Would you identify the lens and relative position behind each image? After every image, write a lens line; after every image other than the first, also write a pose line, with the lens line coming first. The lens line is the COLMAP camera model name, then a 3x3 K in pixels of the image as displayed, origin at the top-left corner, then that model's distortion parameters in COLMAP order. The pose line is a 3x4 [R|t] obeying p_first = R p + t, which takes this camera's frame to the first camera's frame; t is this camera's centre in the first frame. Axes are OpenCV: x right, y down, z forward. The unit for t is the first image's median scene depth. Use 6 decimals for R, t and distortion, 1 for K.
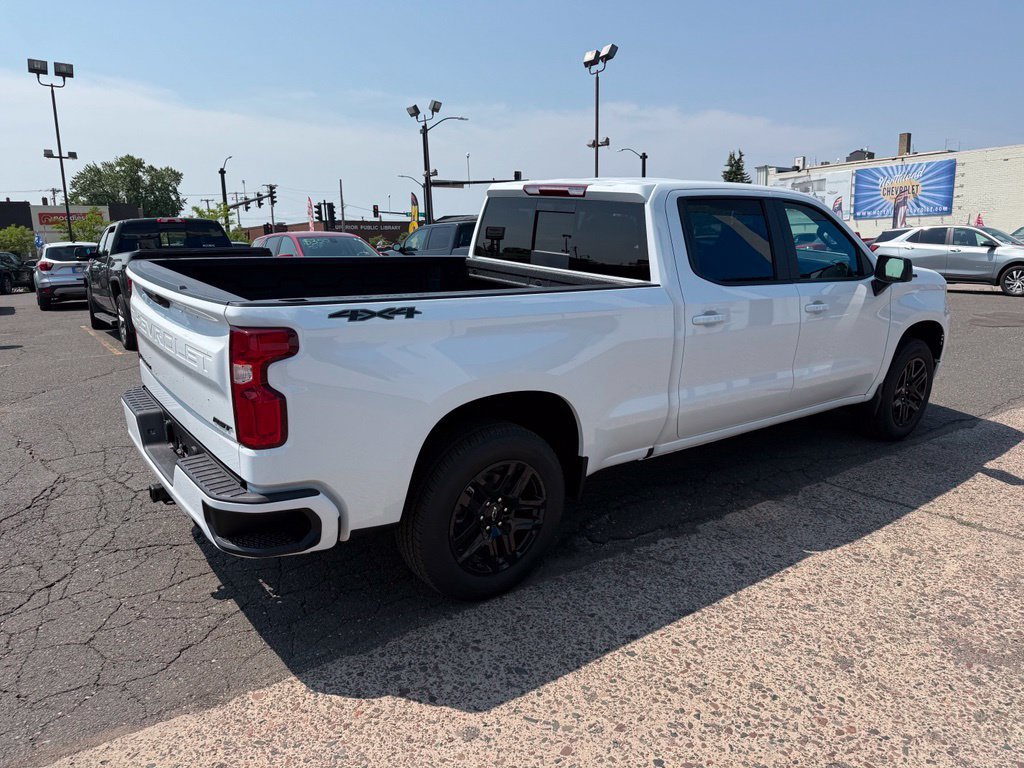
lens RADIAL K [[718.4, 0, 514.3], [0, 718.4, 389.6], [0, 0, 1]] dist [0.065131, -0.082027]
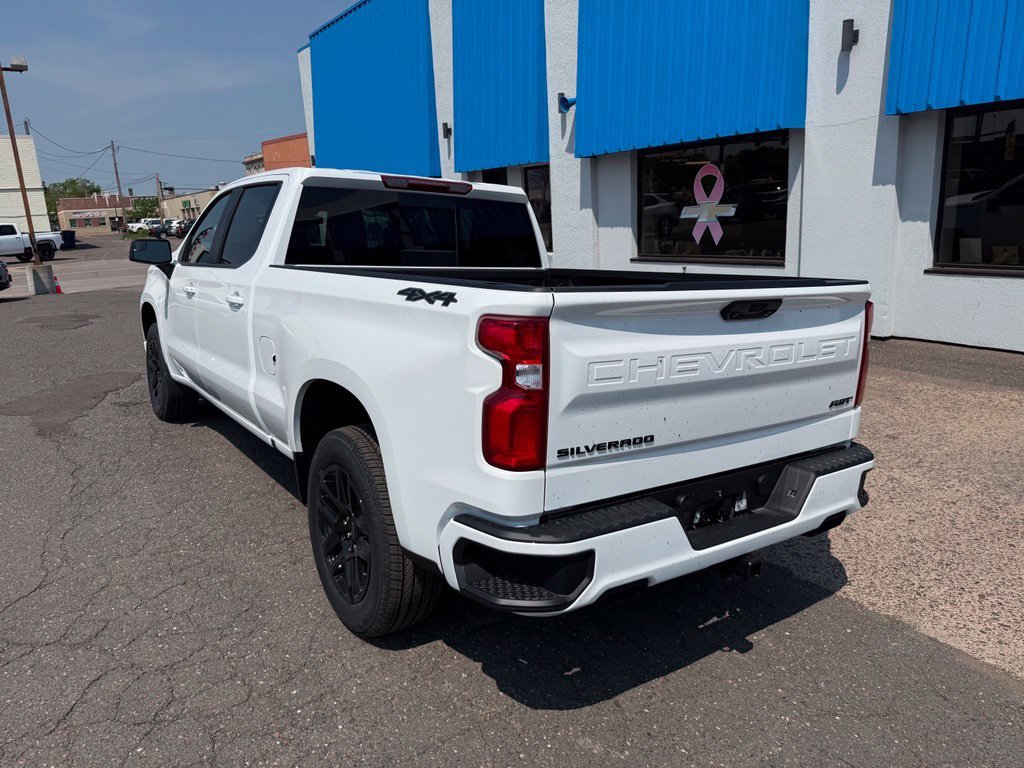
lens RADIAL K [[716.8, 0, 514.4], [0, 716.8, 382.9], [0, 0, 1]] dist [0.069709, -0.093705]
pose [[0.042790, -0.217073, 0.975217, -0.868875], [0.236211, 0.950636, 0.201237, -0.183000], [-0.970759, 0.221746, 0.091953, 0.817081]]
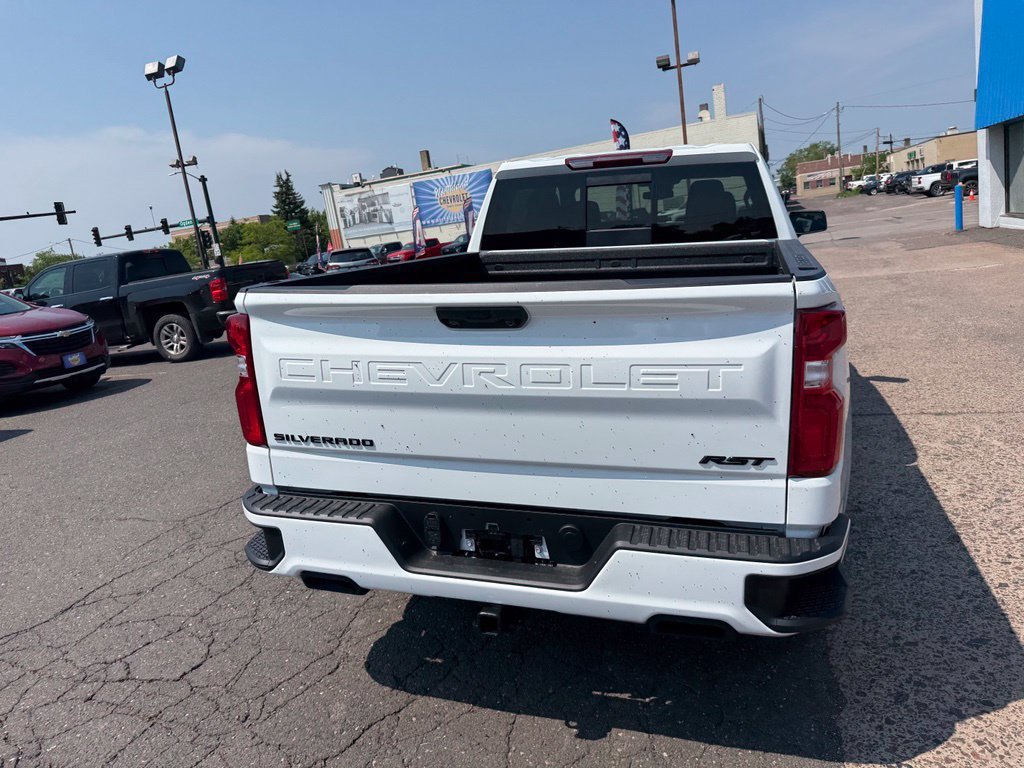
lens RADIAL K [[716.8, 0, 514.4], [0, 716.8, 382.9], [0, 0, 1]] dist [0.069709, -0.093705]
pose [[0.821498, -0.203750, 0.532566, -0.559487], [0.222765, 0.974435, 0.029180, -0.056298], [-0.524897, 0.094666, 0.845885, 0.311196]]
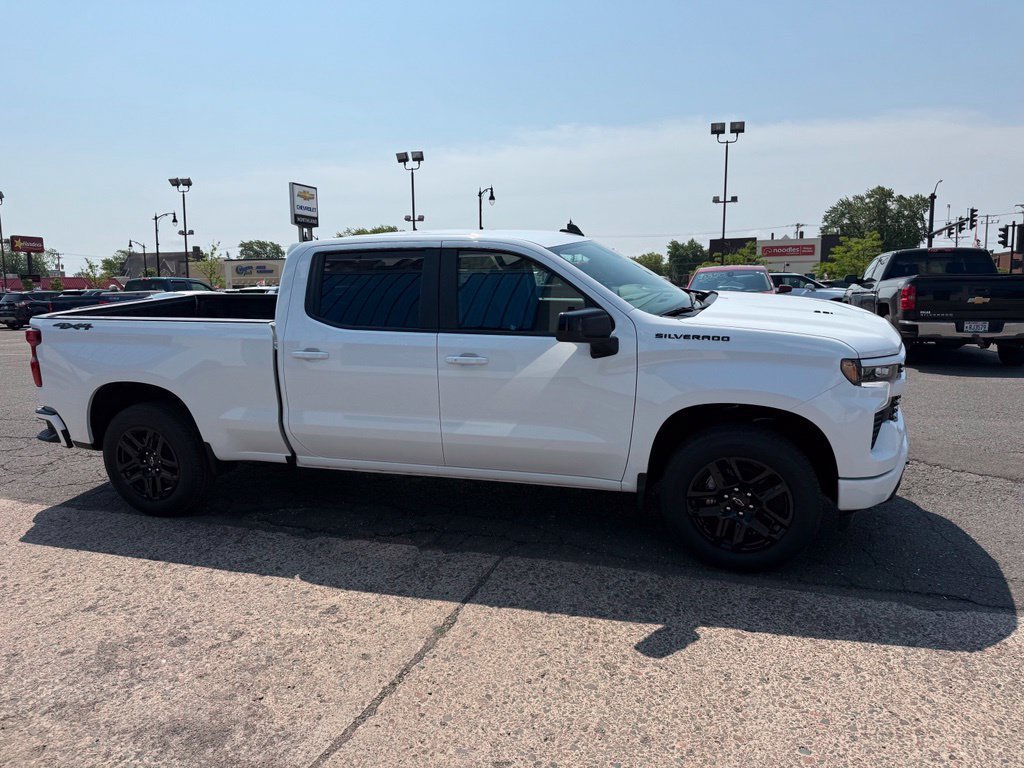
lens RADIAL K [[712.1, 0, 512.0], [0, 712.1, 384.0], [0, 0, 1]] dist [0.073500, -0.100276]
pose [[0.564481, 0.124280, -0.816037, 1.206870], [-0.159022, 0.986455, 0.040234, -0.128966], [0.809984, 0.107056, 0.576598, 0.519995]]
